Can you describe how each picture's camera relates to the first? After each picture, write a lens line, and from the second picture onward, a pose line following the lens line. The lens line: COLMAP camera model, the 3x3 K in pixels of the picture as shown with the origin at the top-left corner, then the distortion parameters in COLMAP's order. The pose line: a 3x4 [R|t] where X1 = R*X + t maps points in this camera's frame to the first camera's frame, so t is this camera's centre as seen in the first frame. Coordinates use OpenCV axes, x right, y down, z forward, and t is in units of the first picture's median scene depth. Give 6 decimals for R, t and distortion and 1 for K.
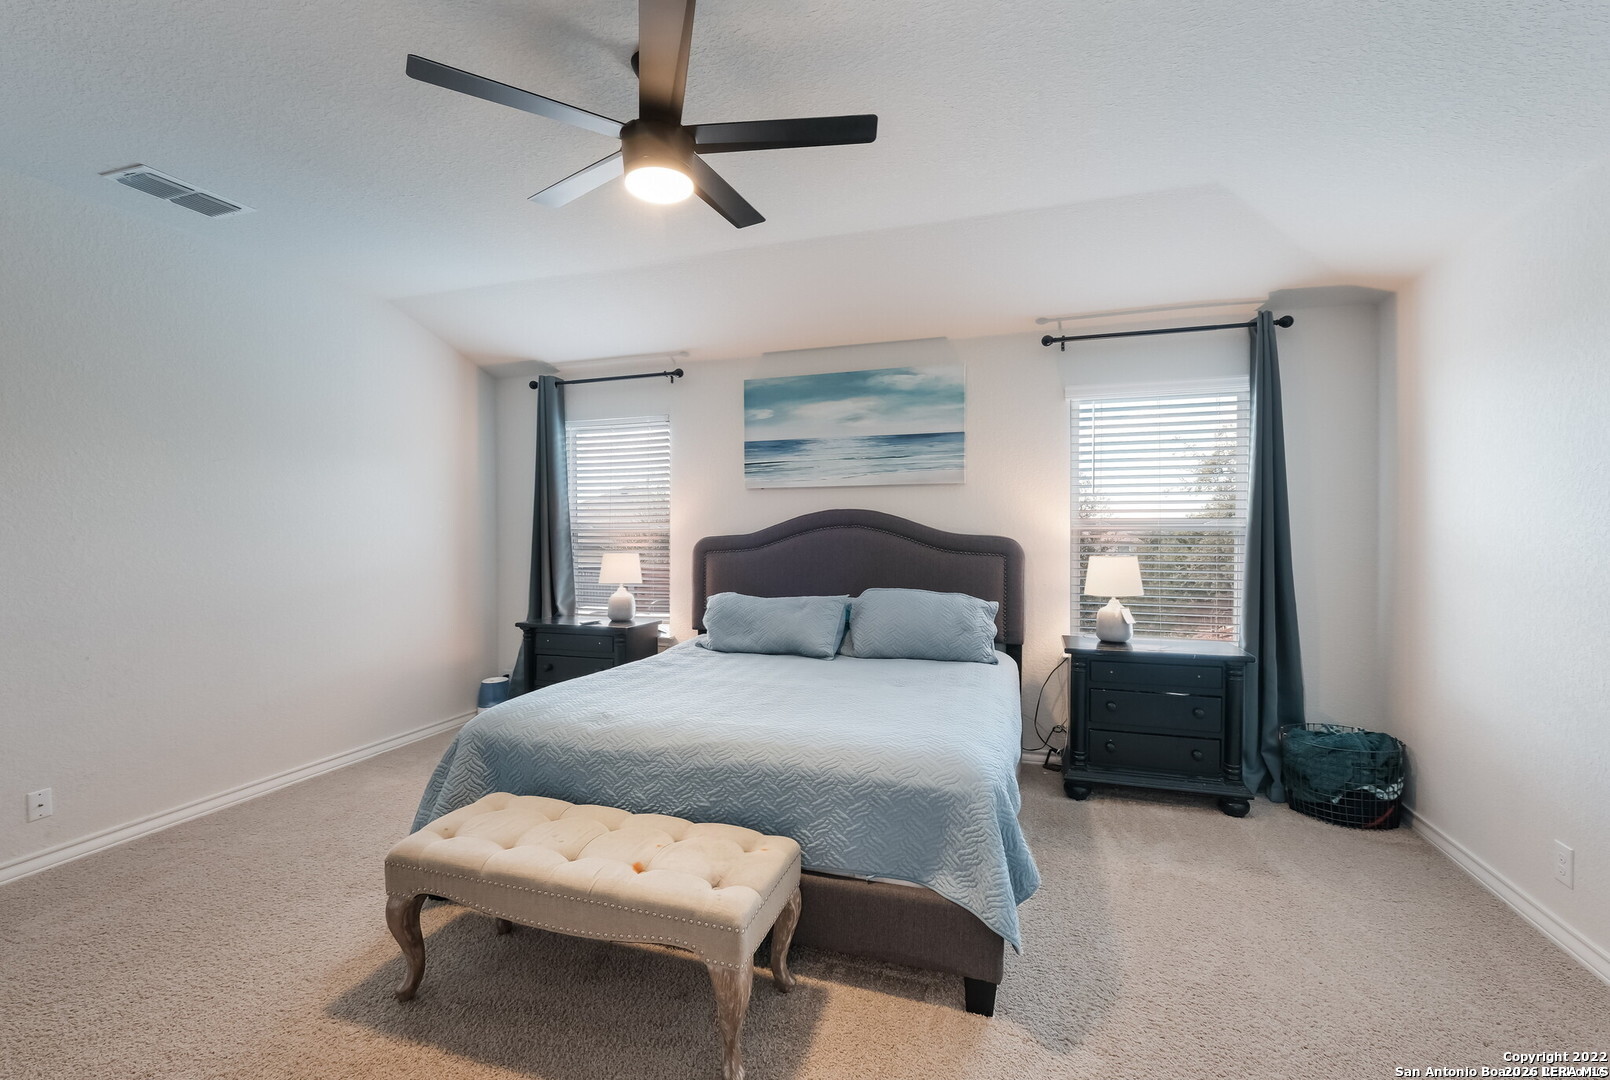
lens RADIAL K [[694.2, 0, 802.7], [0, 694.2, 542.0], [0, 0, 1]] dist [-0.000895, 0.001345]
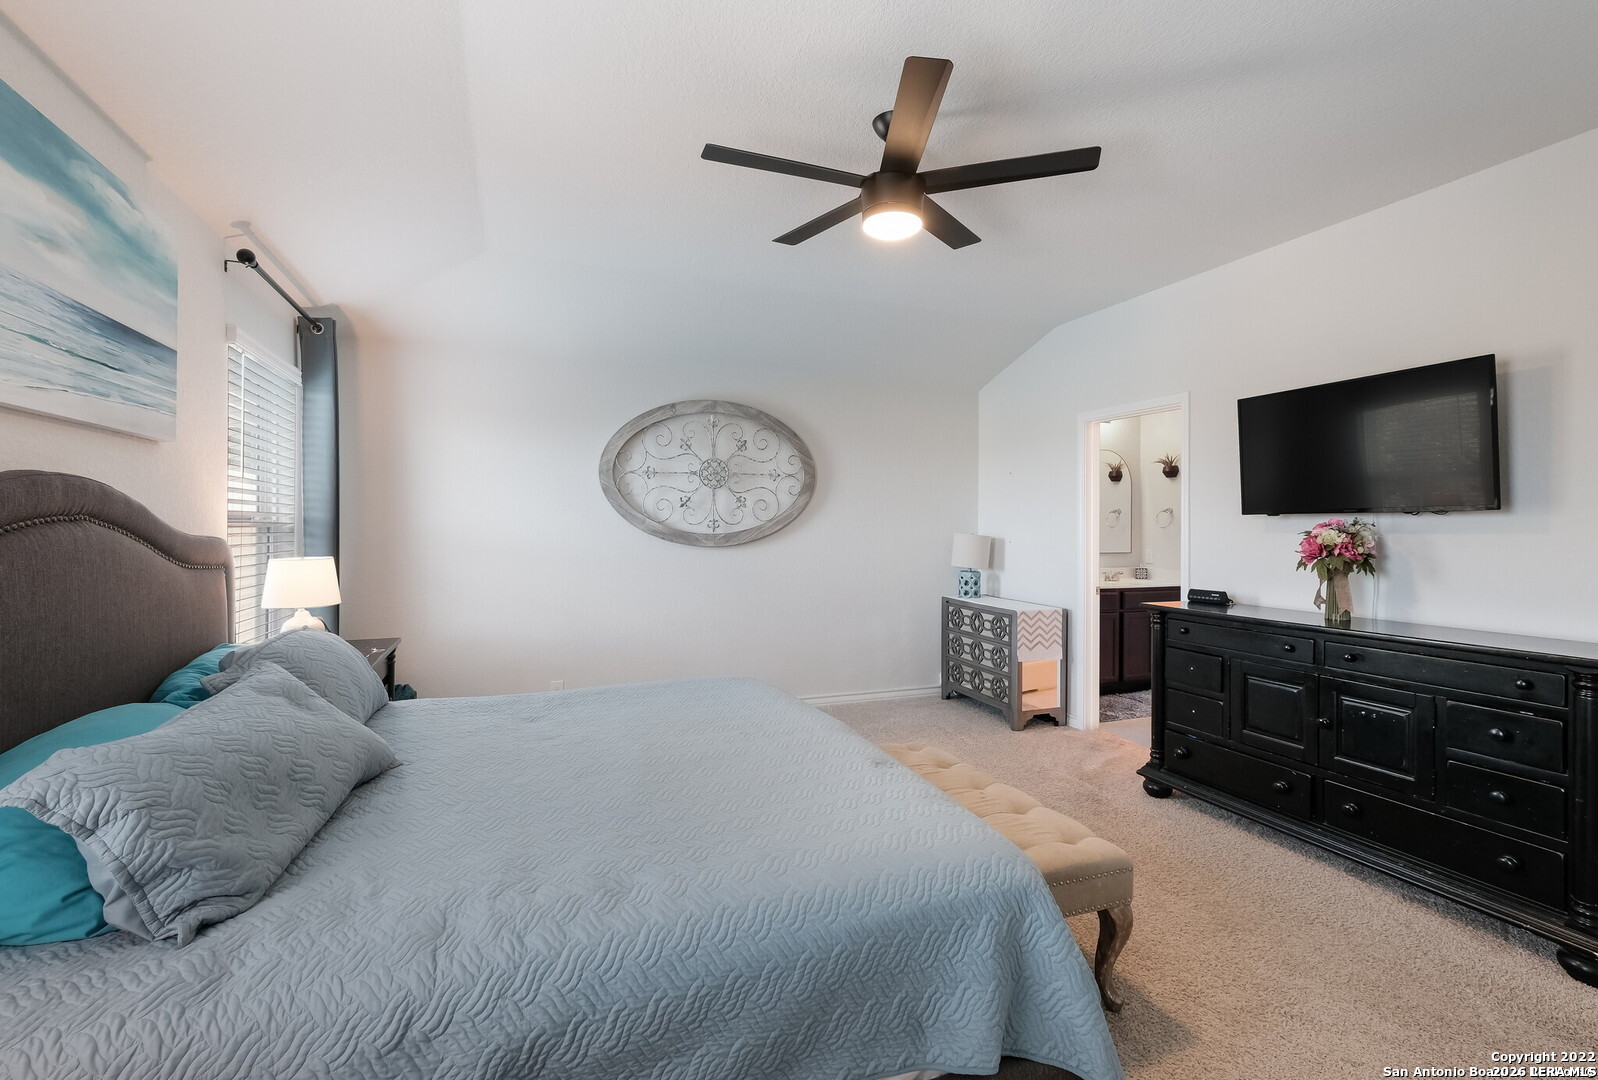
lens RADIAL K [[689.0, 0, 803.6], [0, 689.0, 518.4], [0, 0, 1]] dist [-0.000895, 0.001345]
pose [[-0.646220, 0.005245, 0.763133, -0.559637], [0.011038, 0.999936, 0.002475, -0.021140], [-0.763071, 0.010023, -0.646237, 1.055475]]
